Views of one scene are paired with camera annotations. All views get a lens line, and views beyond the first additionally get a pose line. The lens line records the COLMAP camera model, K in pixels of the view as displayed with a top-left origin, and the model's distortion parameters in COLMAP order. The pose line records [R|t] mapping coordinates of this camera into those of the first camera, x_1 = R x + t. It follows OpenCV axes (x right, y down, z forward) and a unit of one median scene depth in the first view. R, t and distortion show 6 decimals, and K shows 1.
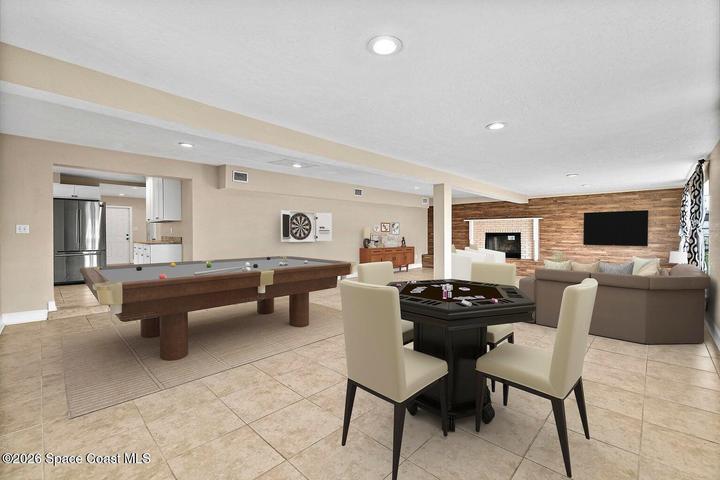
lens RADIAL K [[315.0, 0, 364.9], [0, 315.0, 229.3], [0, 0, 1]] dist [0.000144, 0.000039]
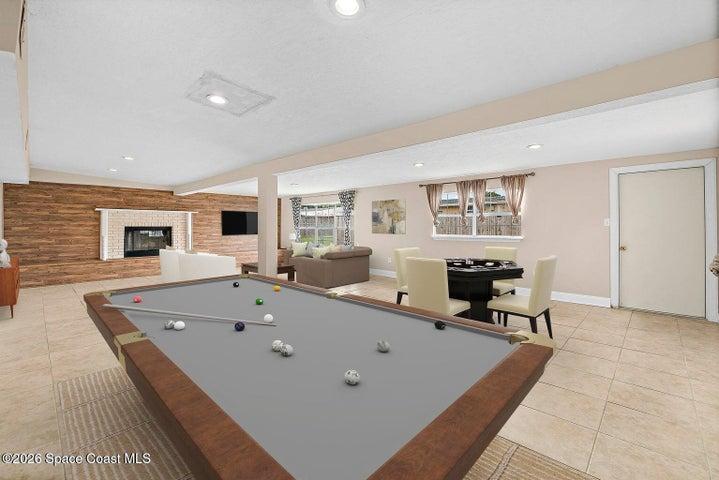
lens RADIAL K [[314.6, 0, 364.4], [0, 314.6, 229.3], [0, 0, 1]] dist [0.000144, 0.000039]
pose [[-0.008822, -0.008544, 0.999925, -0.449136], [-0.010958, 0.999904, 0.008447, 0.004806], [-0.999901, -0.010883, -0.008915, 0.465461]]
